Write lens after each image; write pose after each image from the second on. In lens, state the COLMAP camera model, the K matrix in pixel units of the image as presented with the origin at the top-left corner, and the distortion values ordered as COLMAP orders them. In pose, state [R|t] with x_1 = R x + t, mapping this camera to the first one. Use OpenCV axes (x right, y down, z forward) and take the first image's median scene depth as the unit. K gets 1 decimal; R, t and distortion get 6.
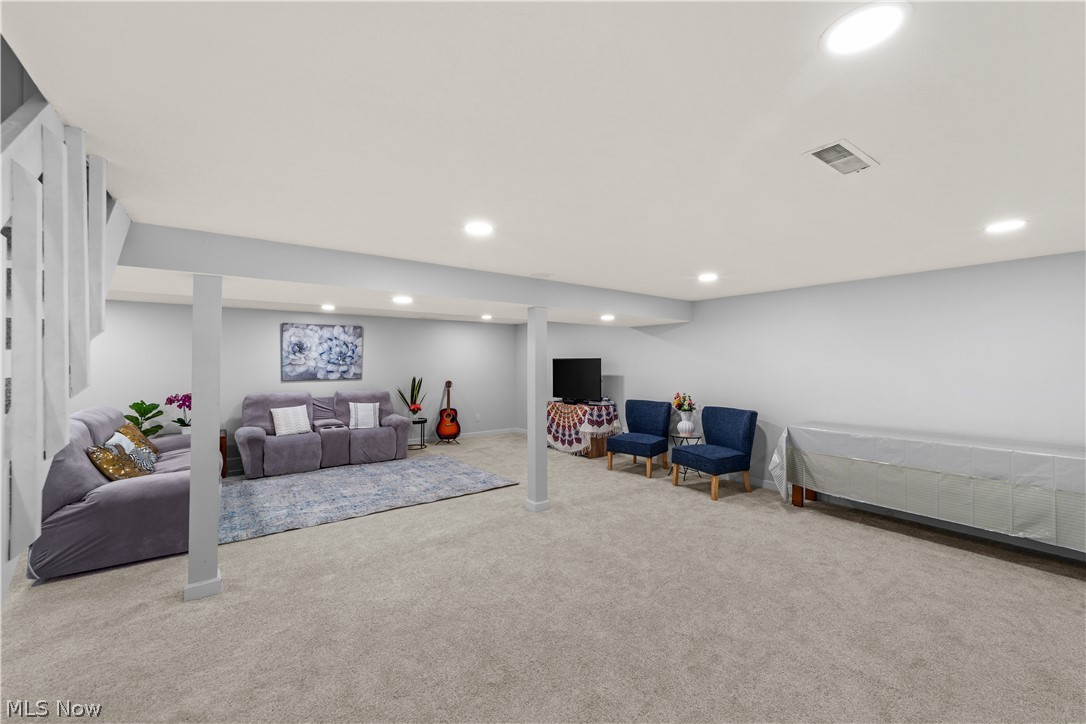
lens RADIAL K [[432.4, 0, 543.8], [0, 432.4, 367.6], [0, 0, 1]] dist [-0.000955, 0.000065]
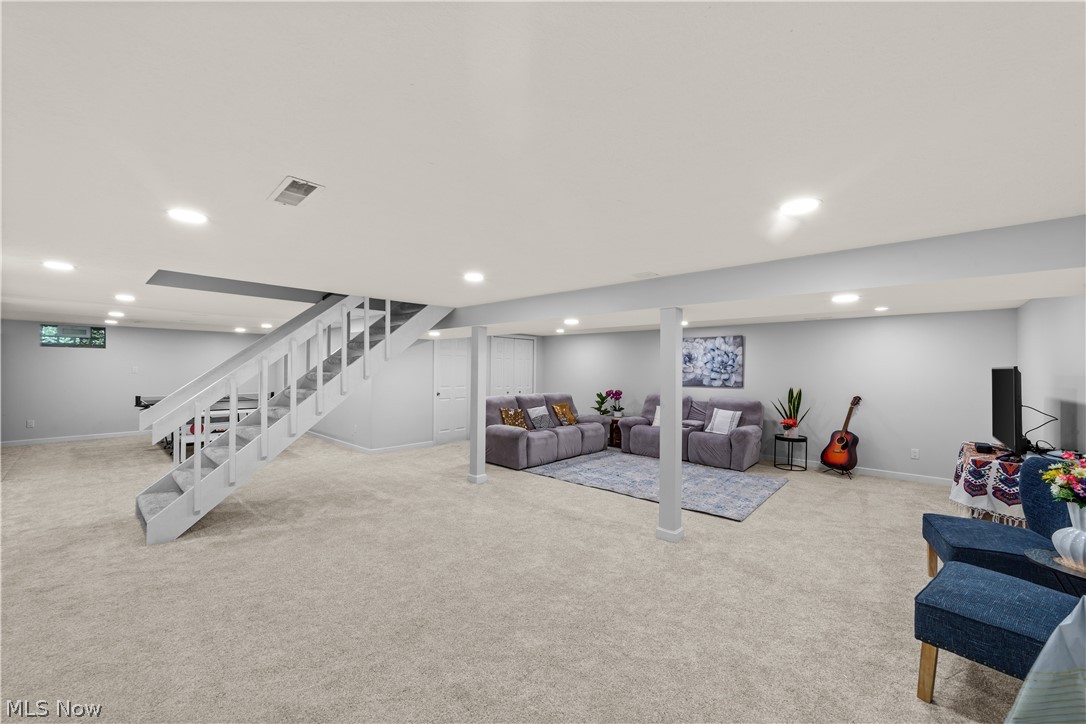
lens RADIAL K [[432.4, 0, 543.8], [0, 432.4, 367.6], [0, 0, 1]] dist [-0.000955, 0.000065]
pose [[0.181725, -0.000260, -0.983349, 0.515629], [-0.020836, 0.999774, -0.004115, -0.006497], [0.983129, 0.021237, 0.181679, 0.373255]]
